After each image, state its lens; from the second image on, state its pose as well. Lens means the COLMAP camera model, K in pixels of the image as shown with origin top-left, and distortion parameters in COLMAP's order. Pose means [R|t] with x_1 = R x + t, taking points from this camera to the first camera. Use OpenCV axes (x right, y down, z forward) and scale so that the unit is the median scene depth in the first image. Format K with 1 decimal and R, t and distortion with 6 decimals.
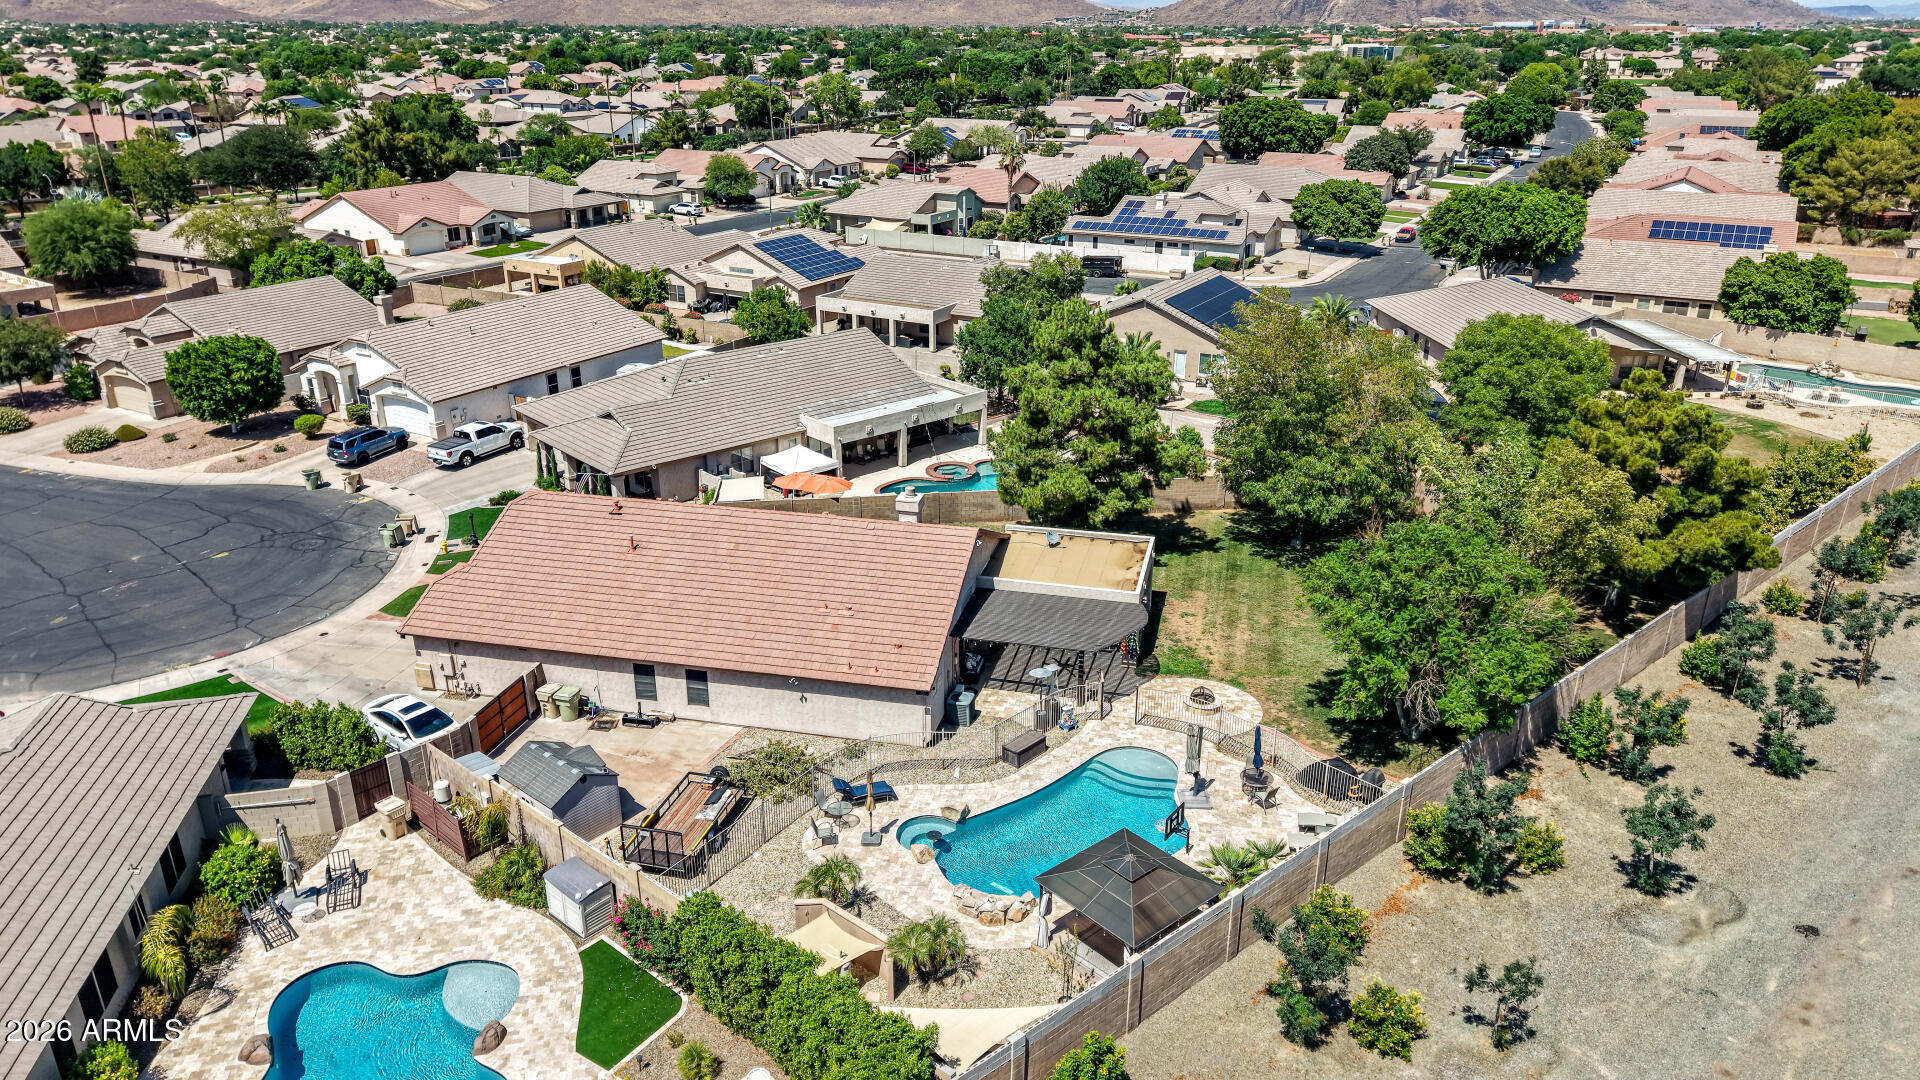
lens RADIAL K [[1285.5, 0, 960.9], [0, 1285.5, 536.8], [0, 0, 1]] dist [0.029194, -0.027881]
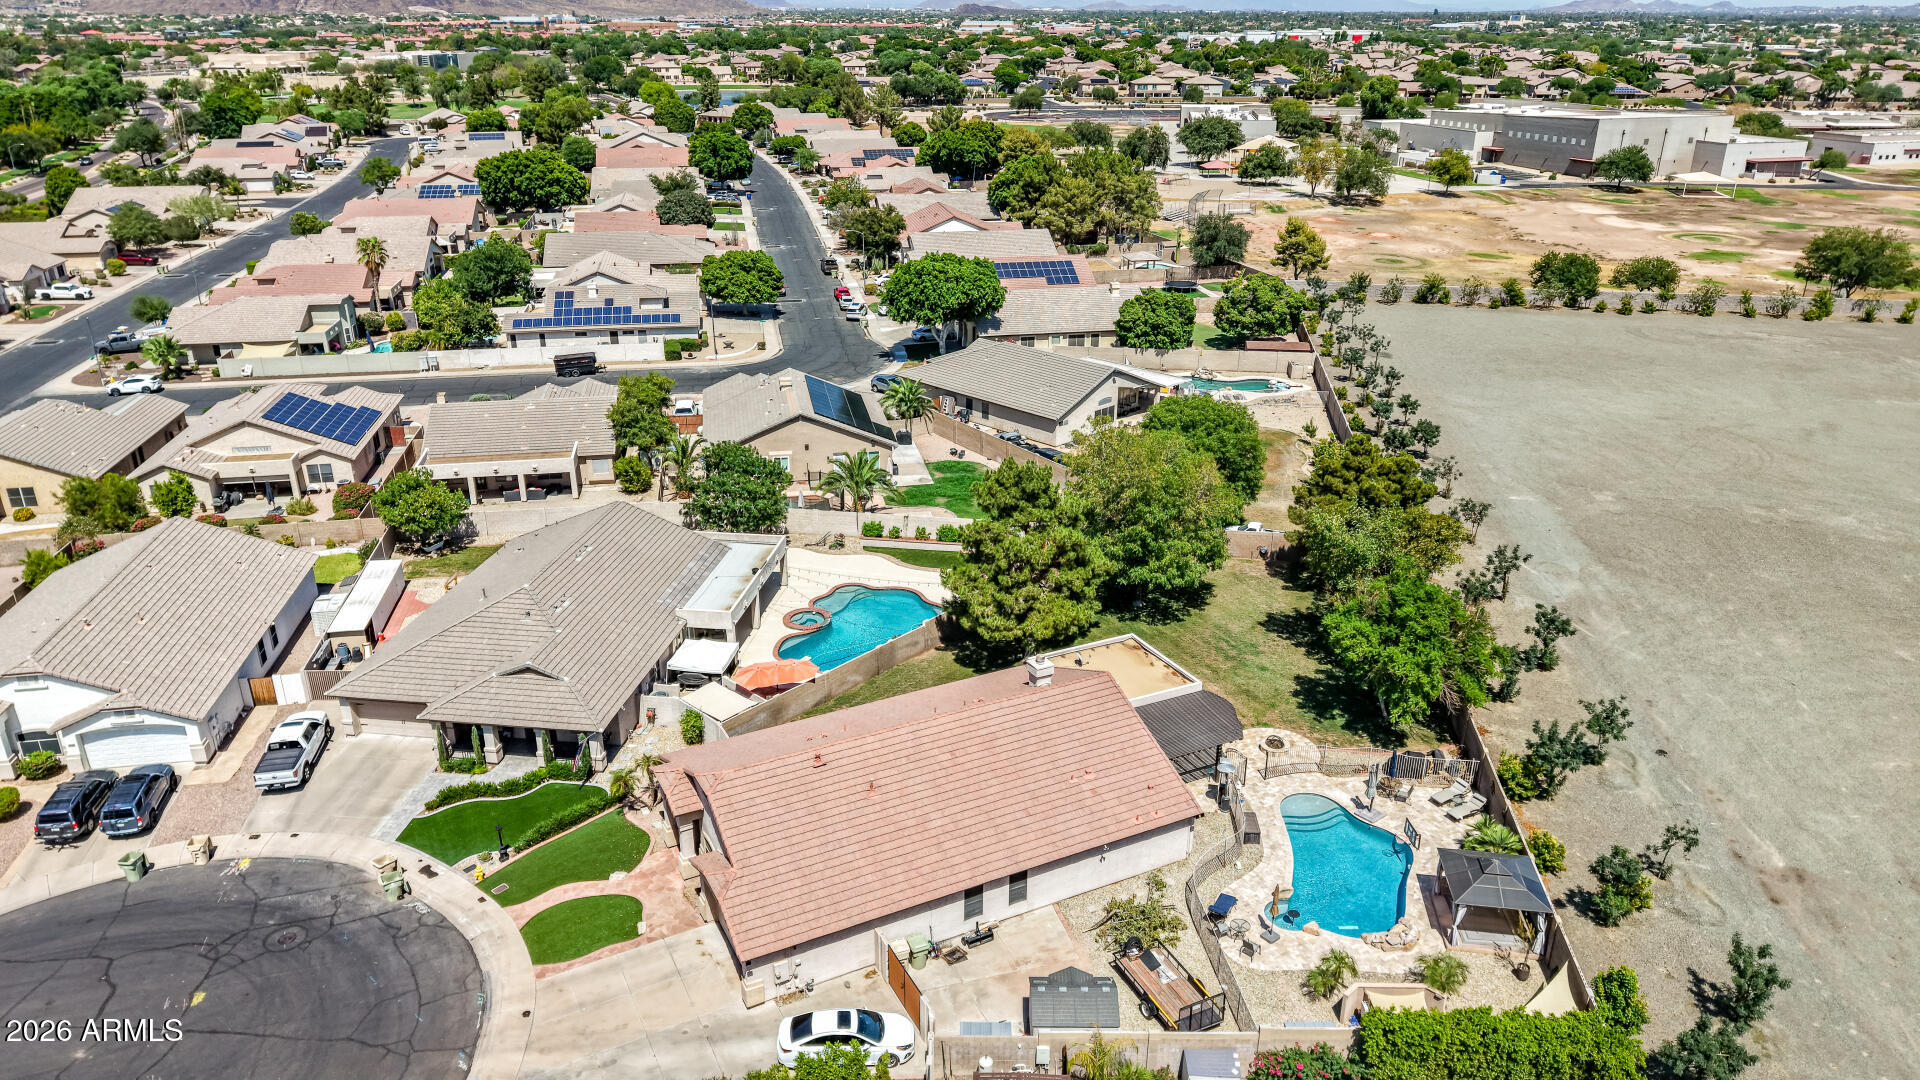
lens RADIAL K [[1279.3, 0, 962.2], [0, 1279.3, 548.1], [0, 0, 1]] dist [0.025129, -0.024868]
pose [[0.759447, -0.247368, 0.601705, -0.535079], [0.235879, 0.966656, 0.099687, -0.185487], [-0.606301, 0.066223, 0.792473, 0.080440]]
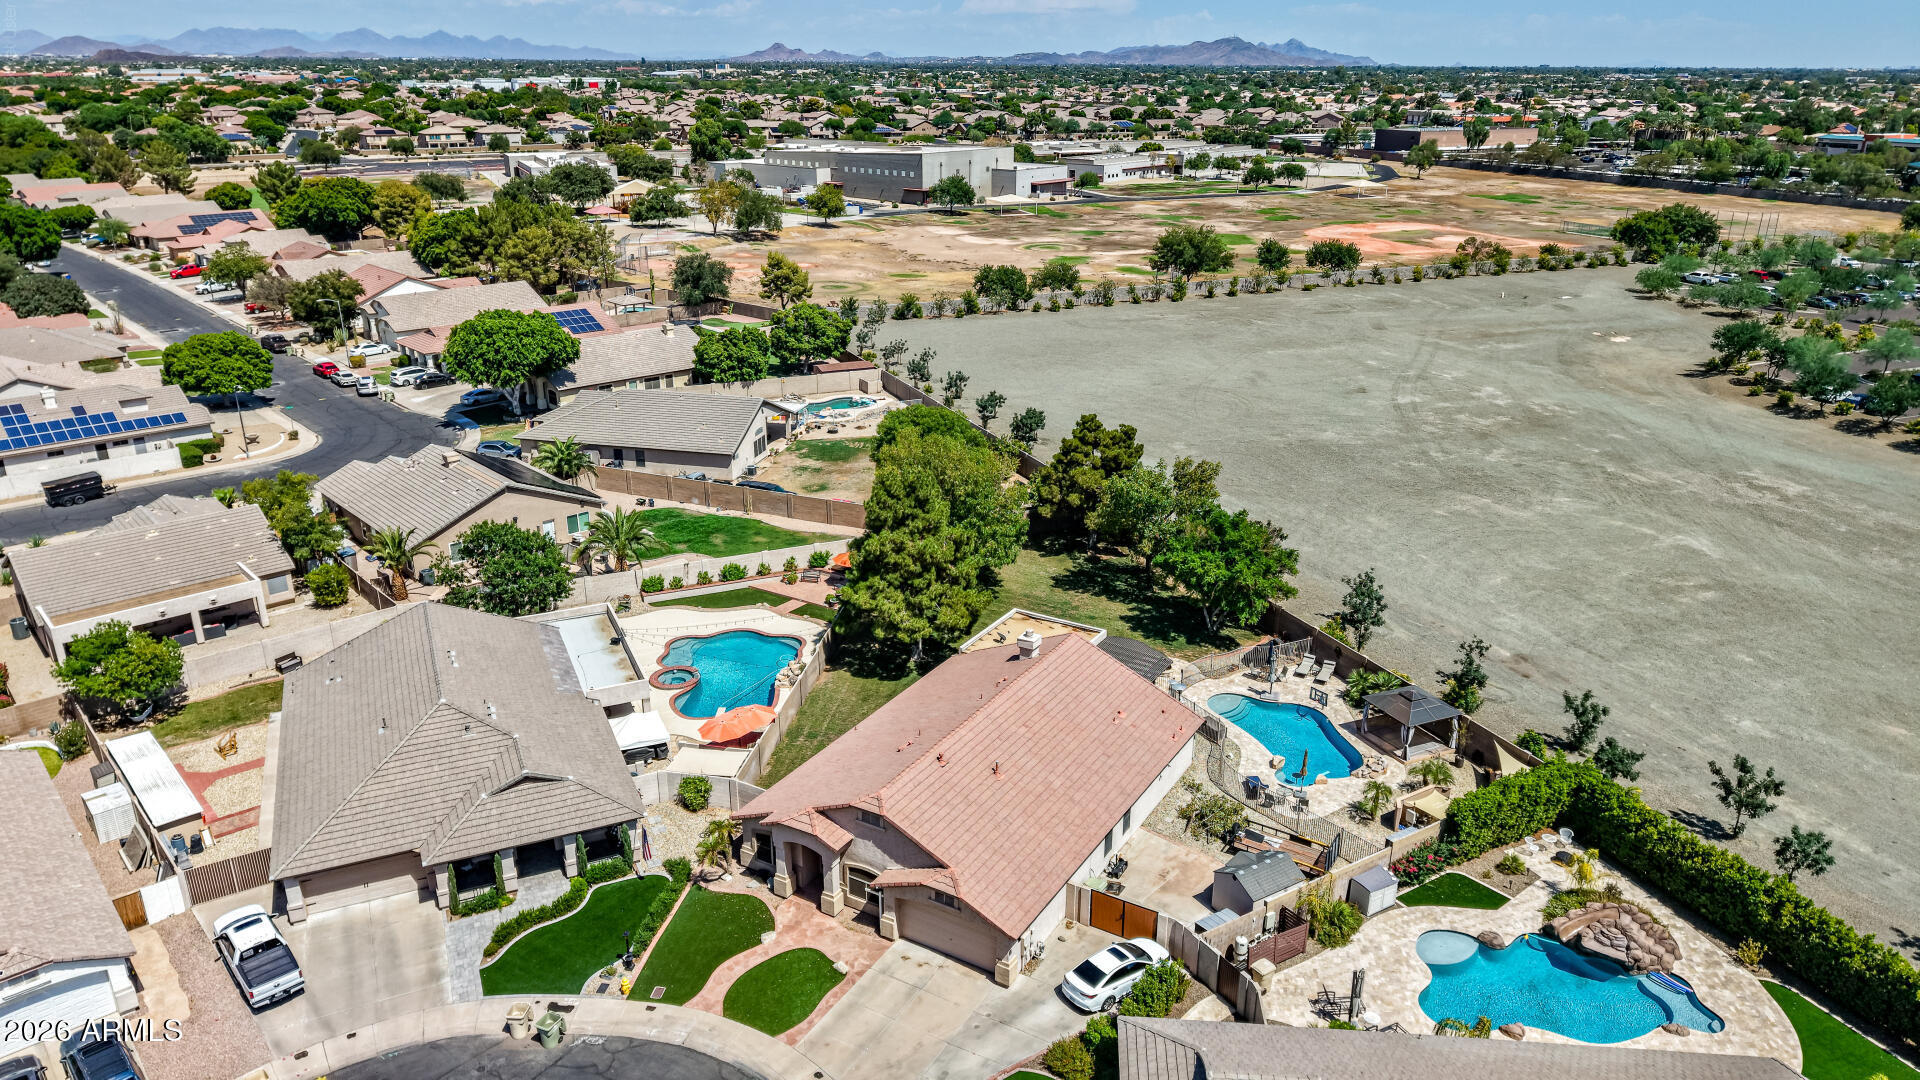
lens RADIAL K [[1279.3, 0, 962.2], [0, 1279.3, 548.1], [0, 0, 1]] dist [0.025129, -0.024868]
pose [[0.295785, -0.335723, 0.894316, -0.830218], [0.348584, 0.909582, 0.226163, -0.301178], [-0.889382, 0.244849, 0.386068, 0.374443]]
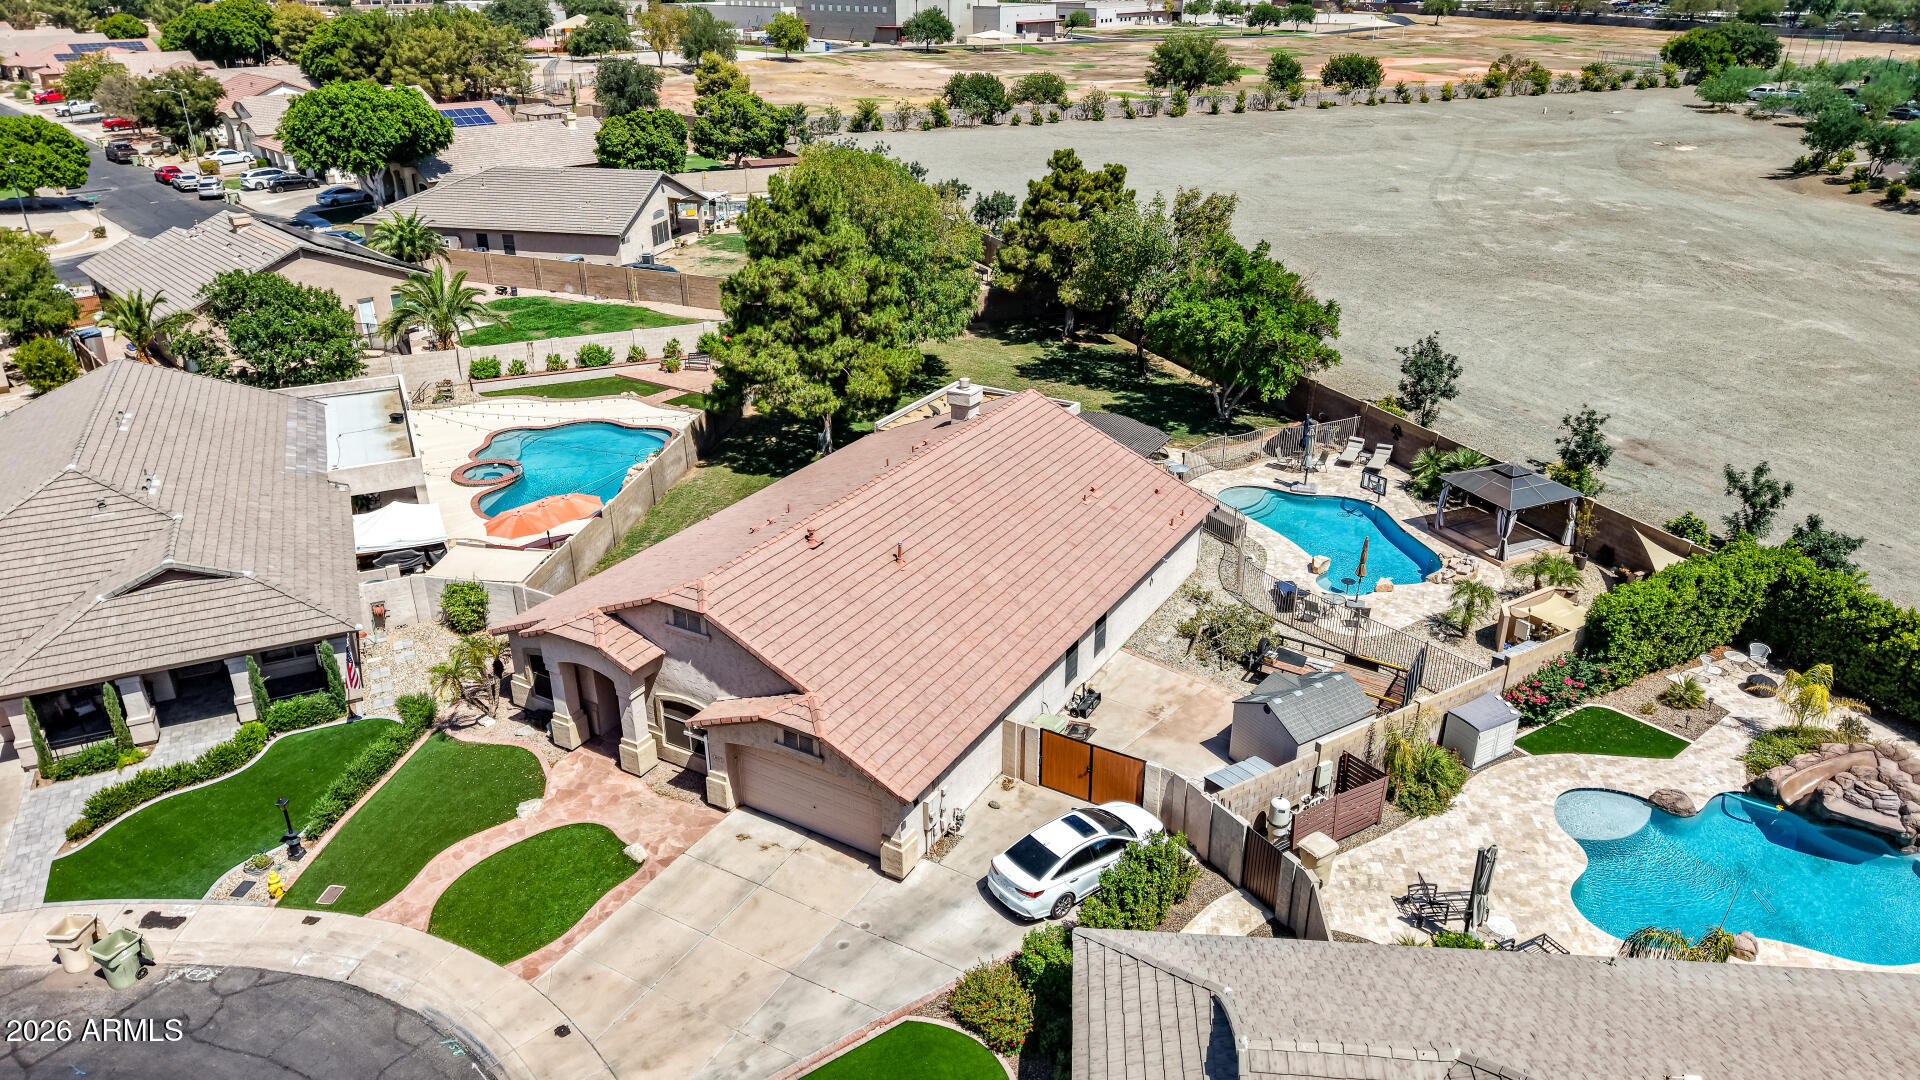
lens RADIAL K [[1279.3, 0, 962.2], [0, 1279.3, 548.1], [0, 0, 1]] dist [0.025129, -0.024868]
pose [[0.290153, -0.402882, 0.868042, -0.601985], [0.353947, 0.887922, 0.293798, -0.136458], [-0.889119, 0.221994, 0.400232, 0.465041]]
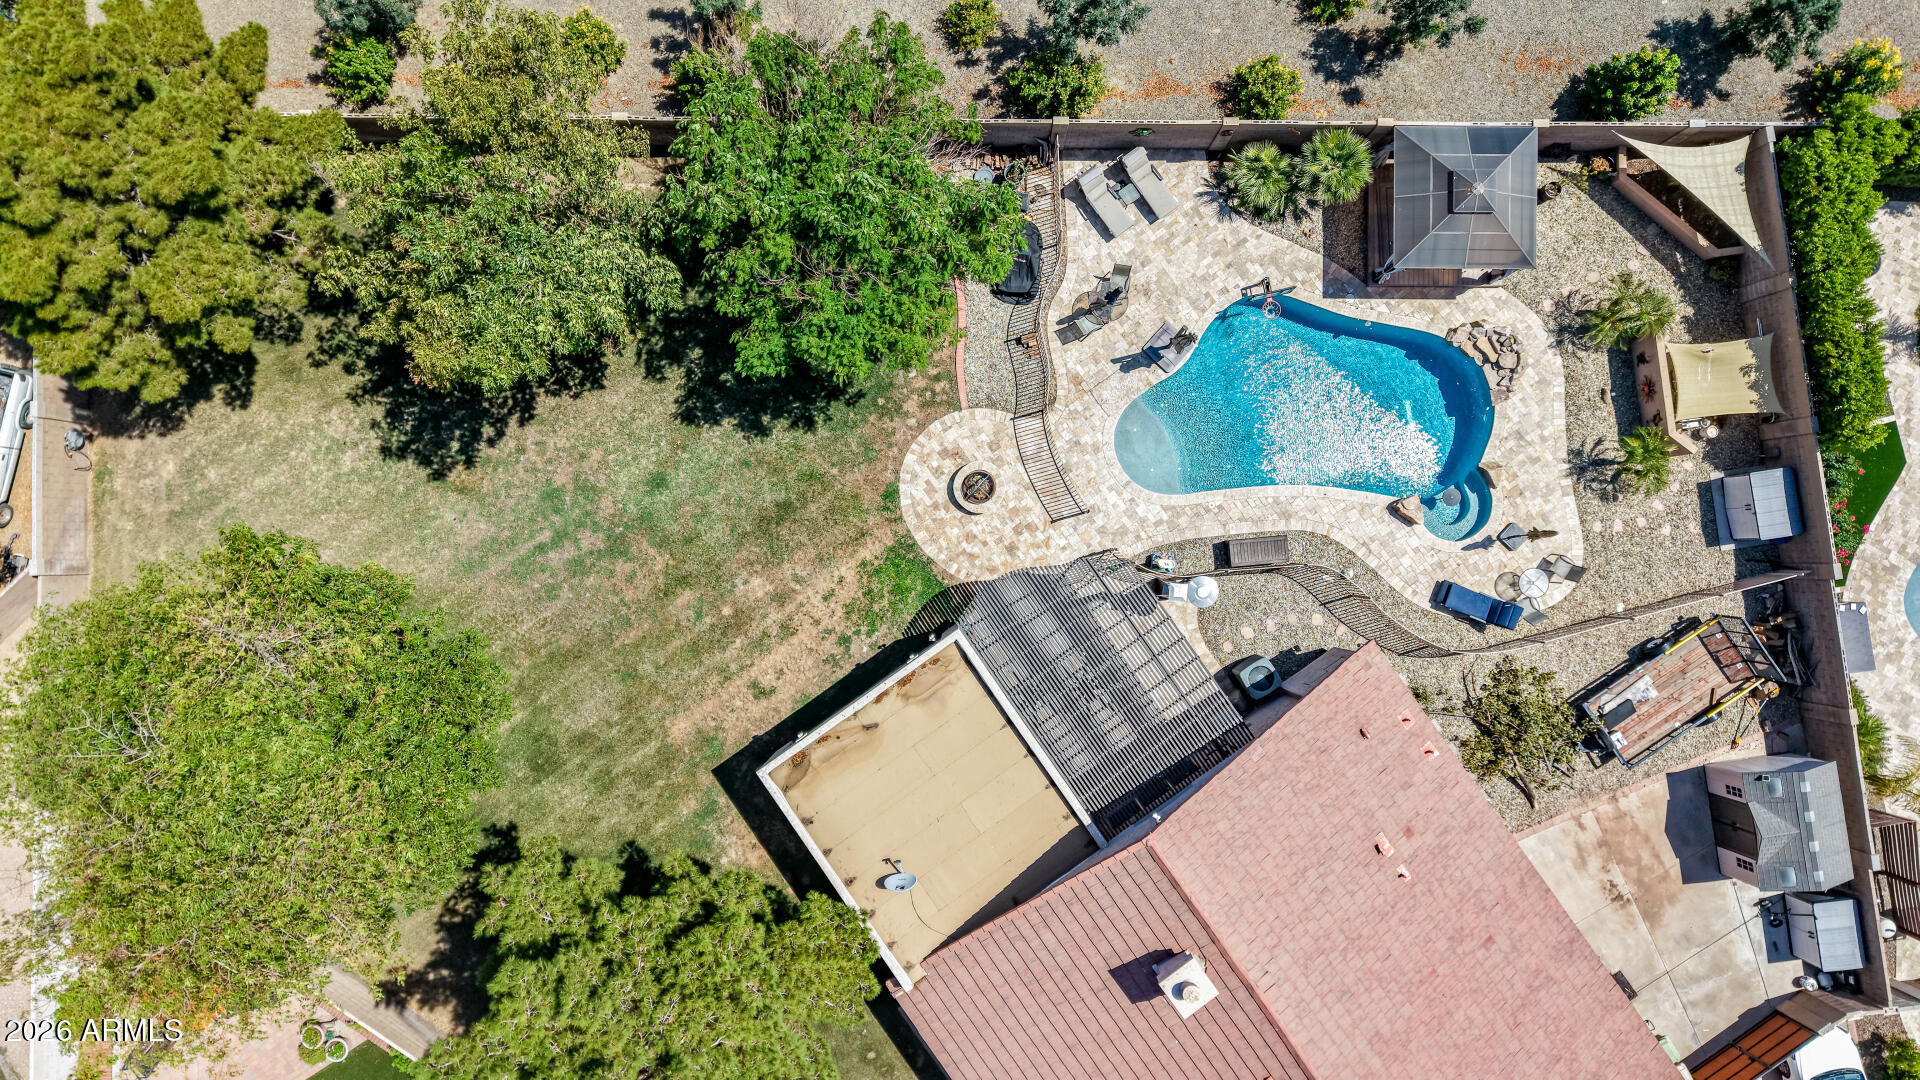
lens RADIAL K [[1291.3, 0, 961.1], [0, 1291.3, 537.2], [0, 0, 1]] dist [0.051358, -0.068120]
pose [[-0.752254, -0.658779, 0.011169, 0.110780], [0.239190, -0.257255, 0.936273, -0.373666], [-0.613924, 0.706987, 0.351094, 0.504438]]
